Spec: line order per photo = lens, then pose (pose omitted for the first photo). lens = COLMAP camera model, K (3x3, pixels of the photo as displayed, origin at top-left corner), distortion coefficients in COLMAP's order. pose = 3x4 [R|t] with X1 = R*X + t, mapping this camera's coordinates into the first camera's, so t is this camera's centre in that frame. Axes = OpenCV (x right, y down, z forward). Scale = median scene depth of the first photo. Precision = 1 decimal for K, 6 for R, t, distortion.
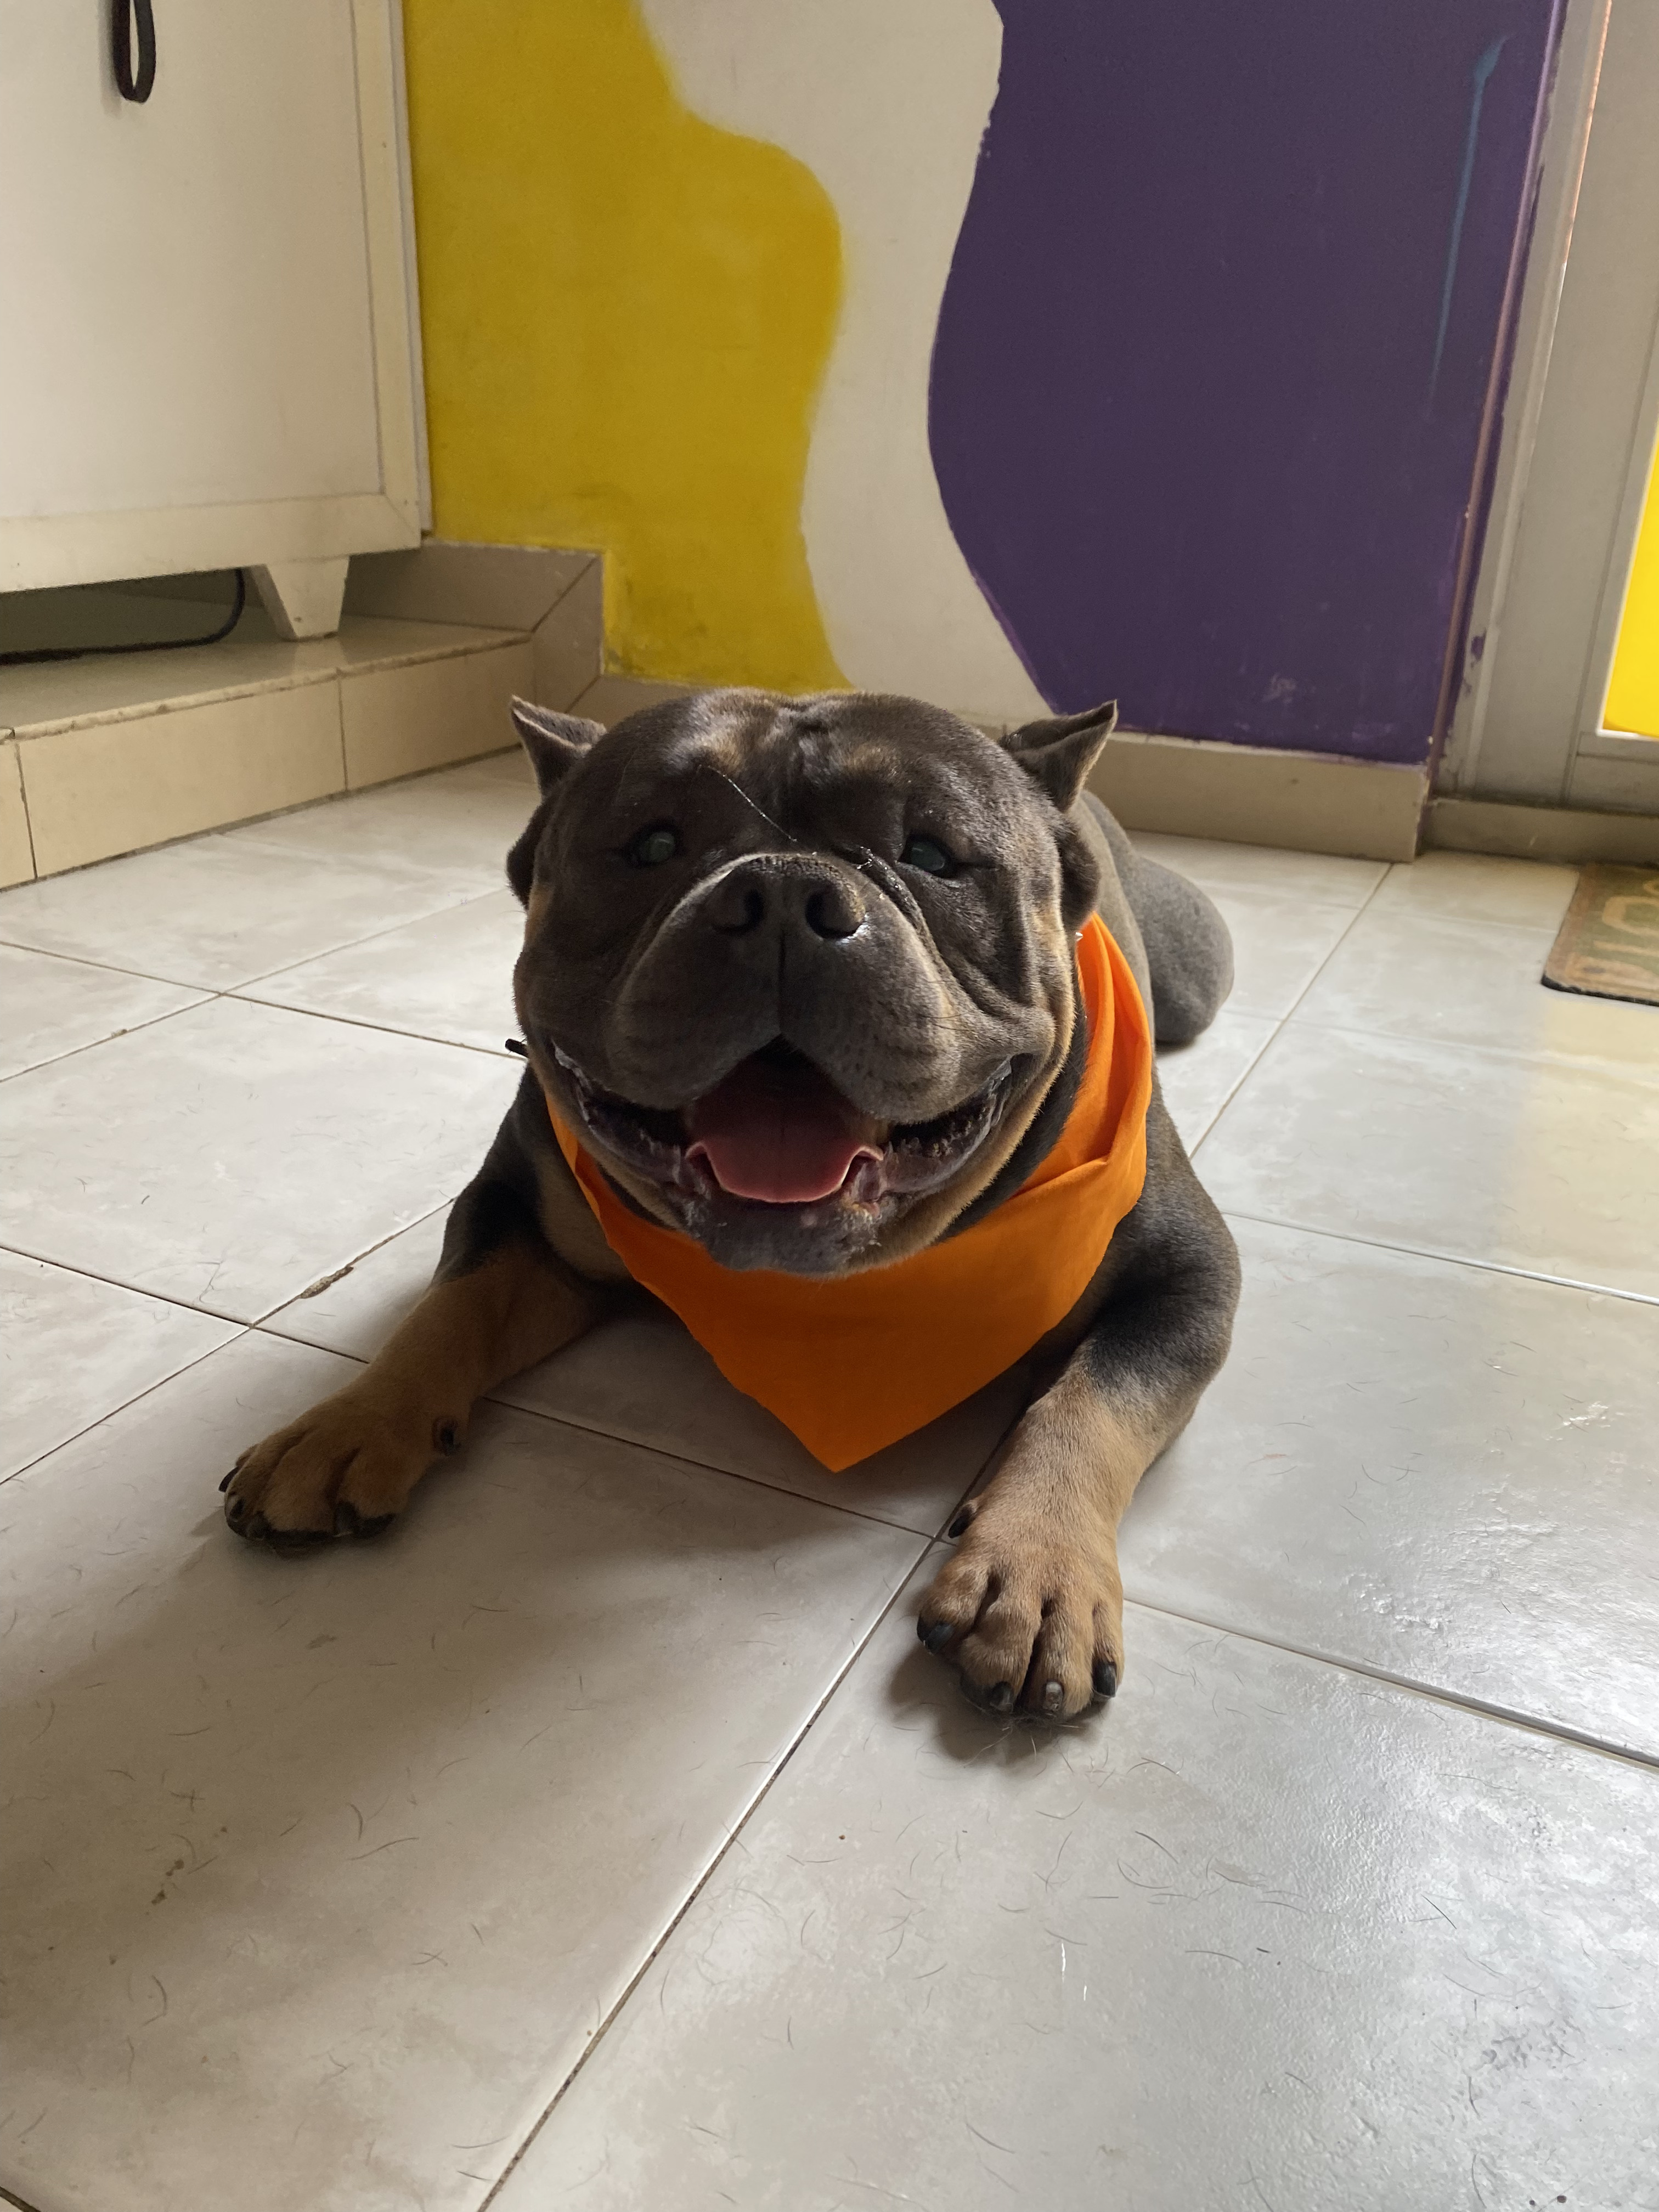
lens RADIAL K [[1666.7, 0, 822.3], [0, 1666.7, 1092.6], [0, 0, 1]] dist [-0.003755, -0.001083]
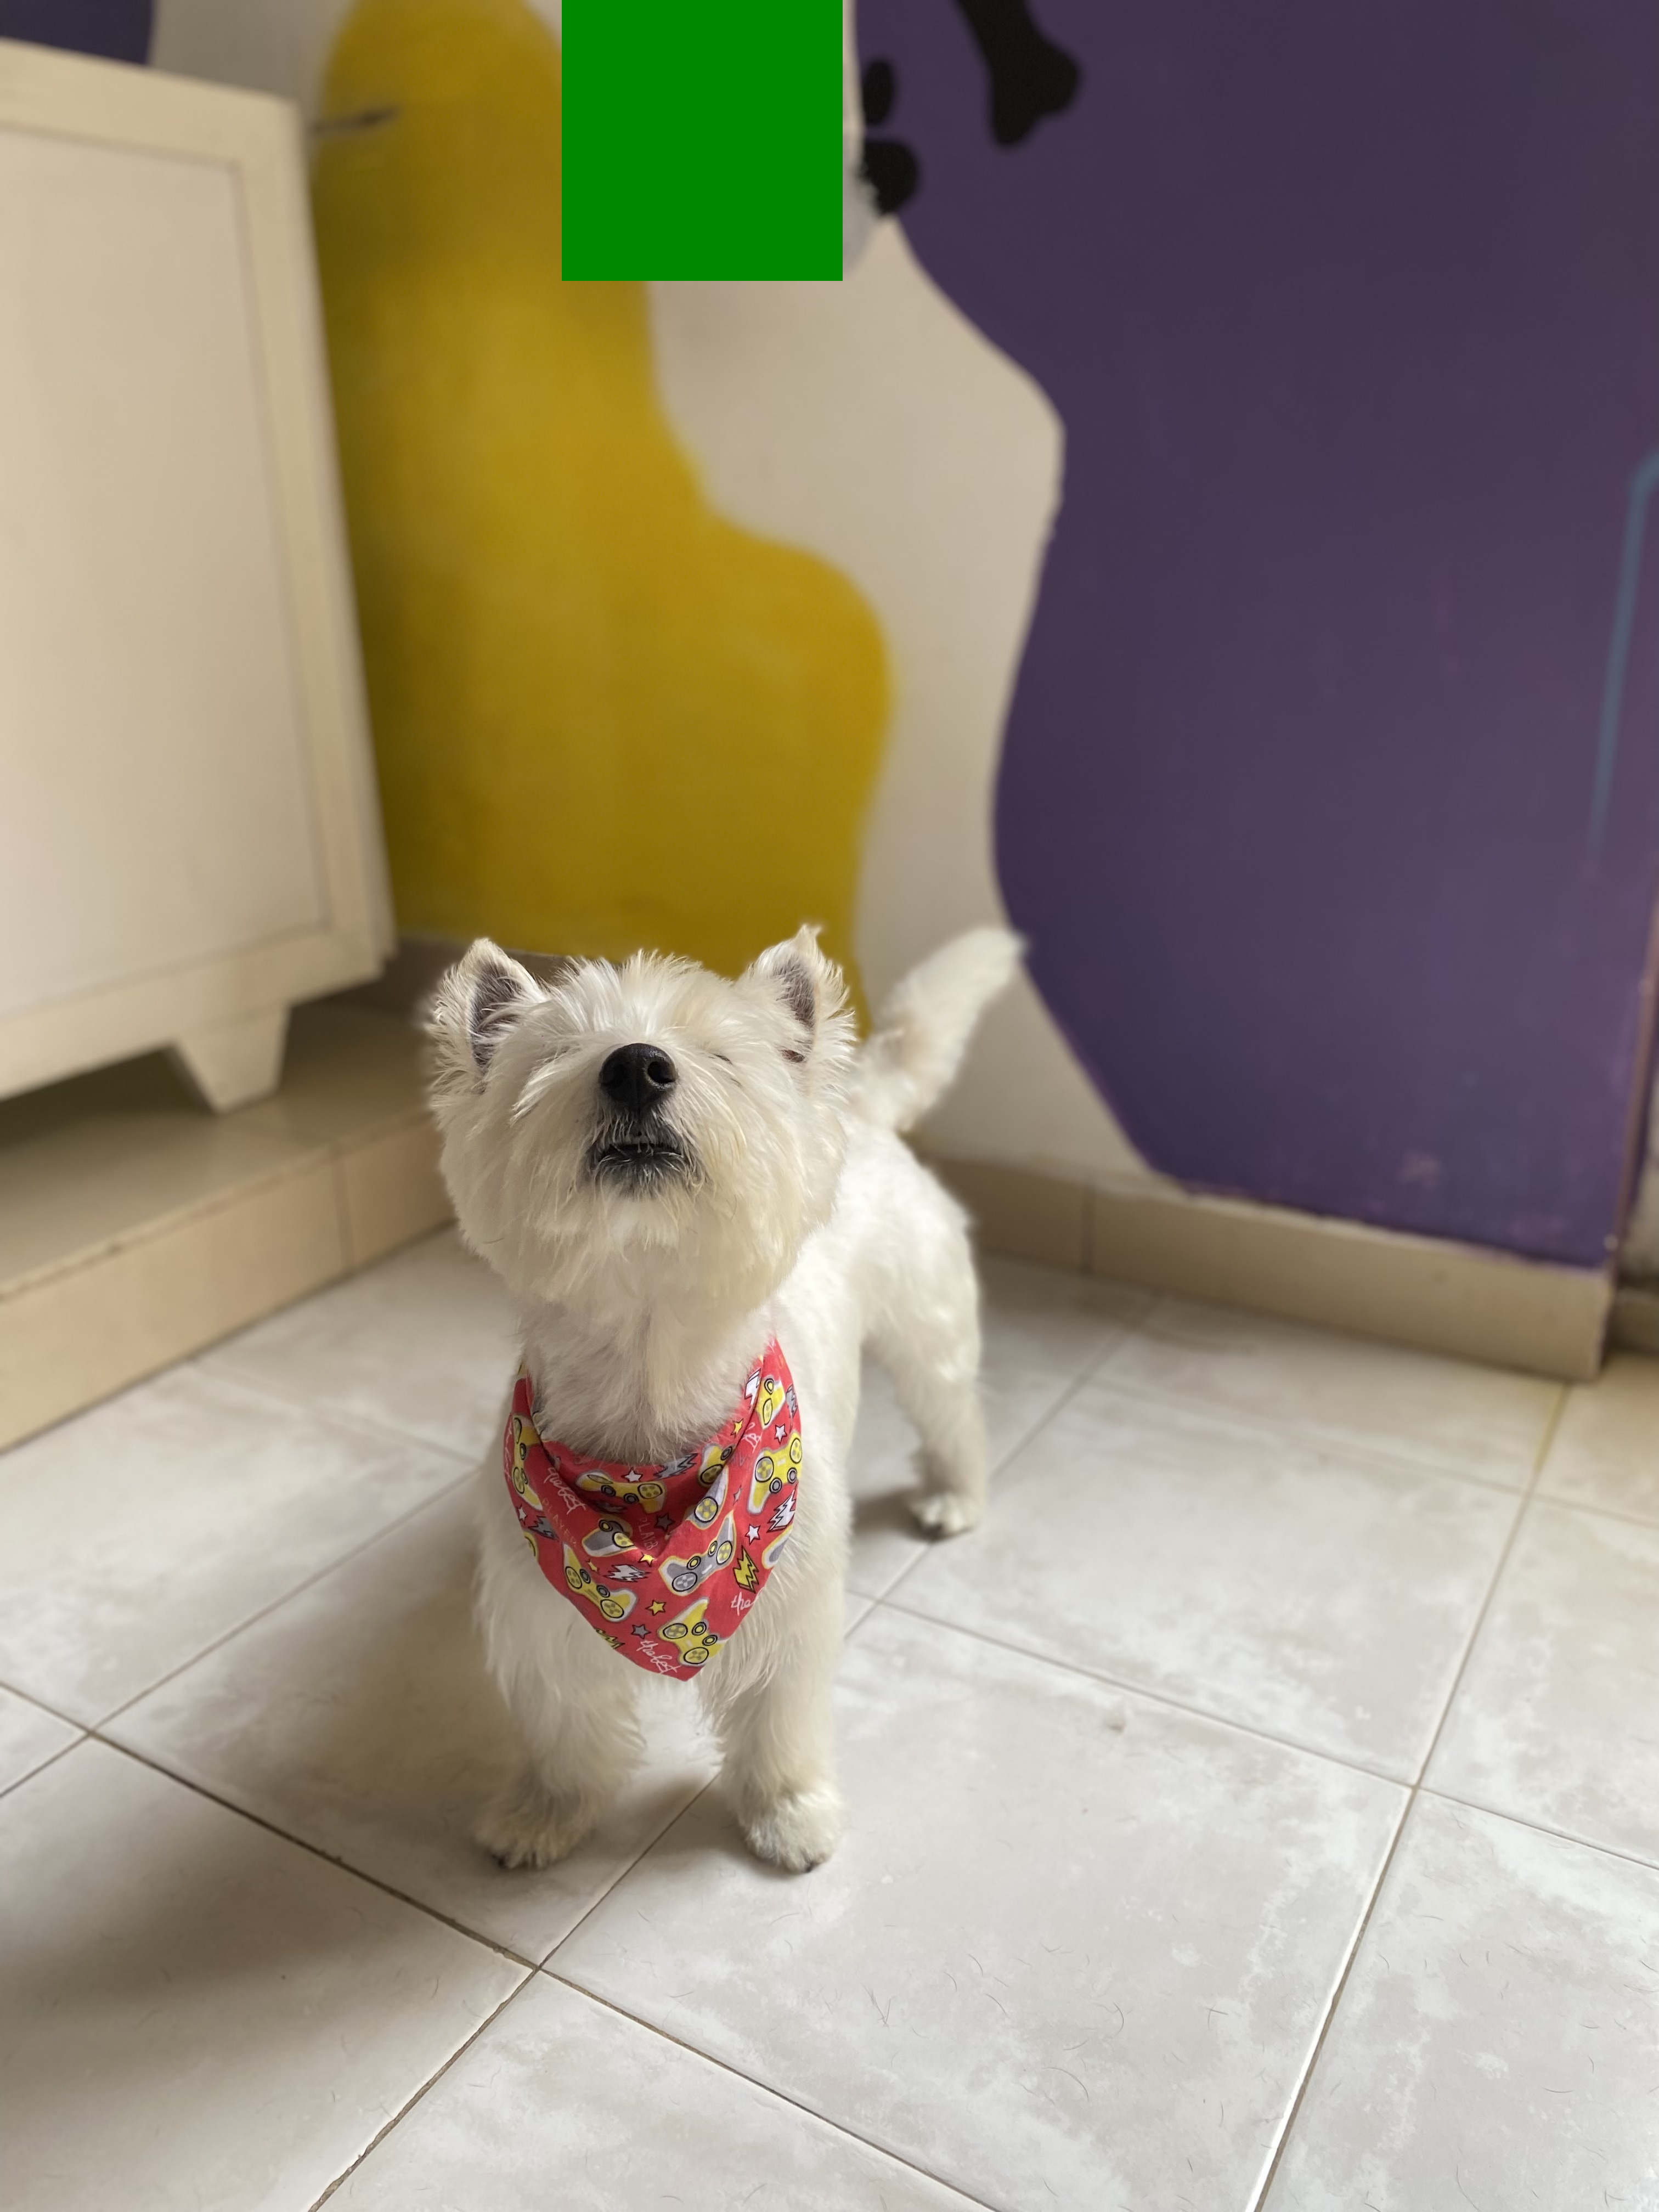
lens RADIAL K [[1666.7, 0, 812.6], [0, 1666.7, 1102.0], [0, 0, 1]] dist [-0.003755, -0.001083]
pose [[0.993200, -0.016338, -0.115268, 0.070065], [0.008906, 0.997865, -0.064698, -0.220419], [0.116079, 0.063231, 0.991225, 0.139970]]
